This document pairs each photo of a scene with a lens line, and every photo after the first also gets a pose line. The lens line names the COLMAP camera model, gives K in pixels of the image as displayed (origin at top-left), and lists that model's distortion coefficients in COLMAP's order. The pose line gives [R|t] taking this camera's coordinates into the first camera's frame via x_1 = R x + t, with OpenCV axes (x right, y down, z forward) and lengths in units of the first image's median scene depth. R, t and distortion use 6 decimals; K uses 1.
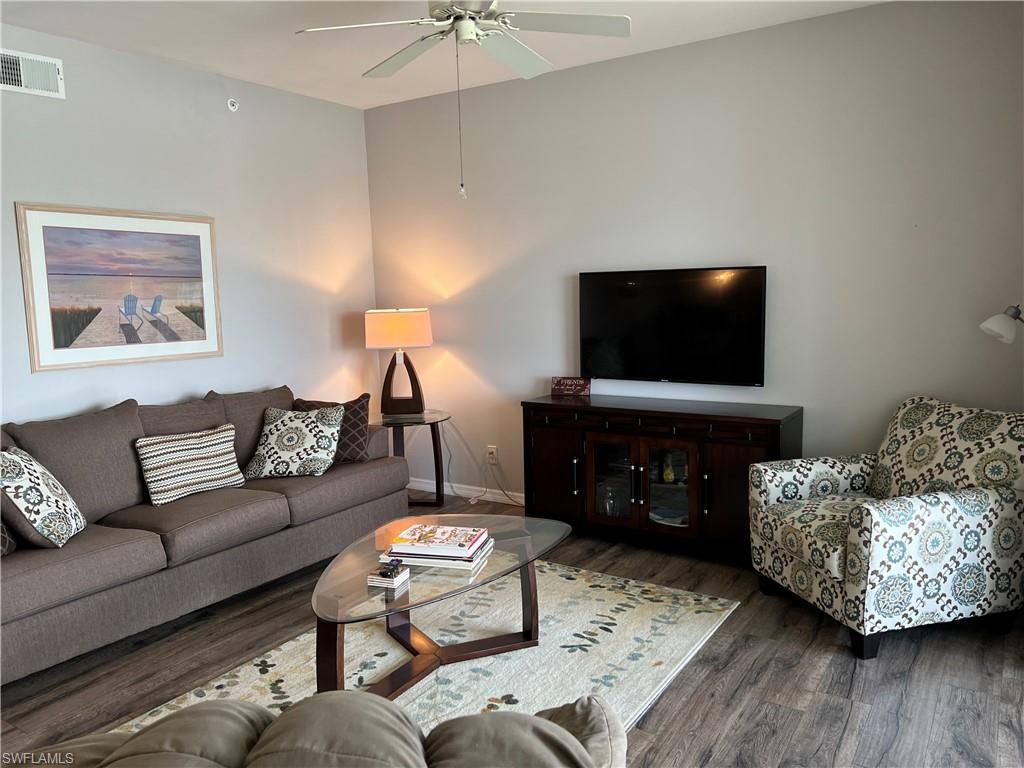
lens RADIAL K [[766.8, 0, 513.1], [0, 766.8, 385.8], [0, 0, 1]] dist [0.060261, -0.077570]
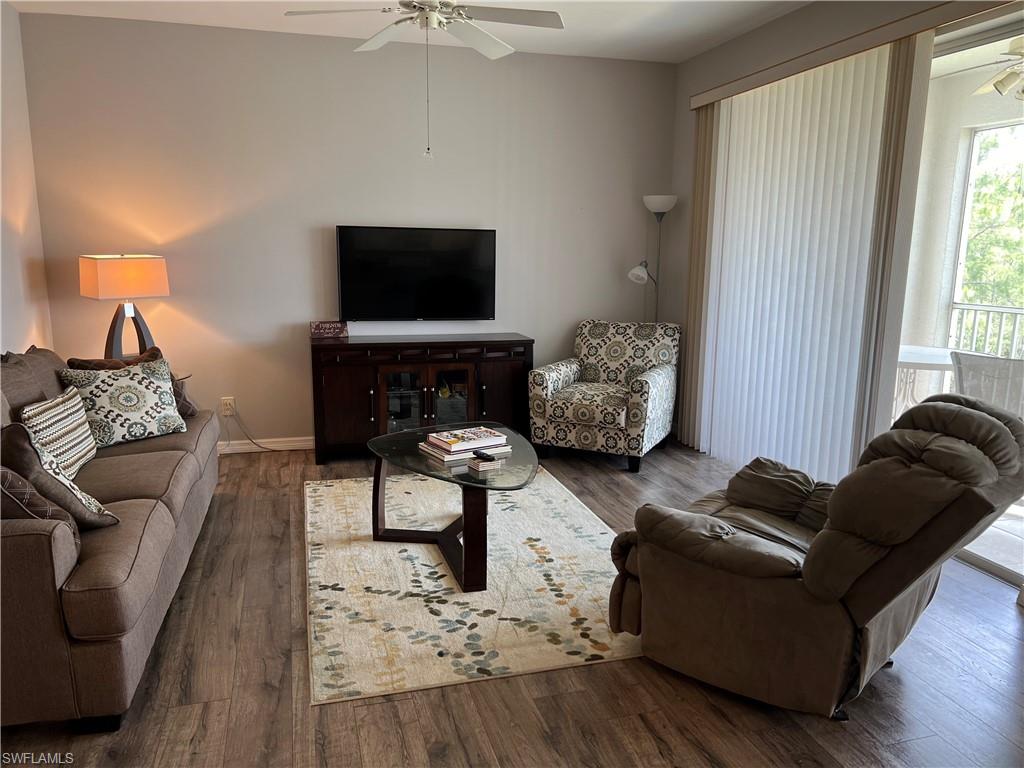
lens RADIAL K [[766.8, 0, 515.5], [0, 766.8, 382.9], [0, 0, 1]] dist [0.060261, -0.077570]
pose [[0.650783, -0.098813, 0.752807, -0.734865], [0.067989, 0.995096, 0.071842, 0.019194], [-0.756214, 0.004429, 0.654310, 0.089915]]
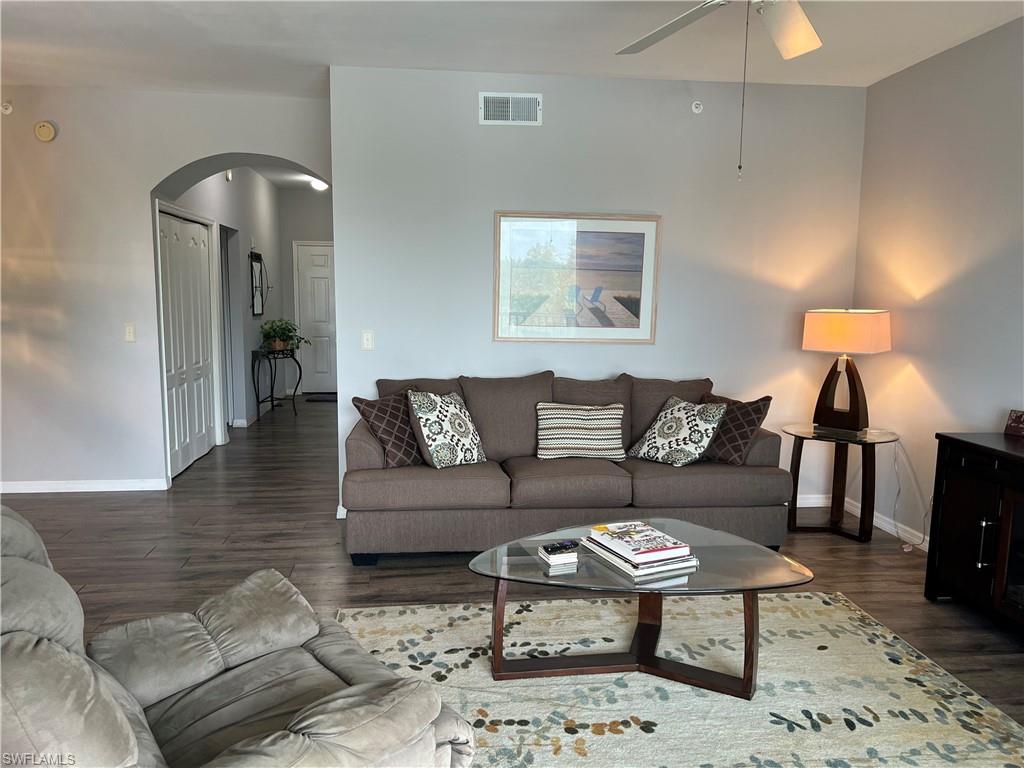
lens RADIAL K [[766.8, 0, 513.6], [0, 766.8, 386.0], [0, 0, 1]] dist [0.060261, -0.077570]
pose [[0.644065, 0.127582, -0.754257, 0.382966], [-0.128010, 0.990066, 0.058160, -0.021254], [0.754184, 0.059094, 0.653998, 0.179054]]
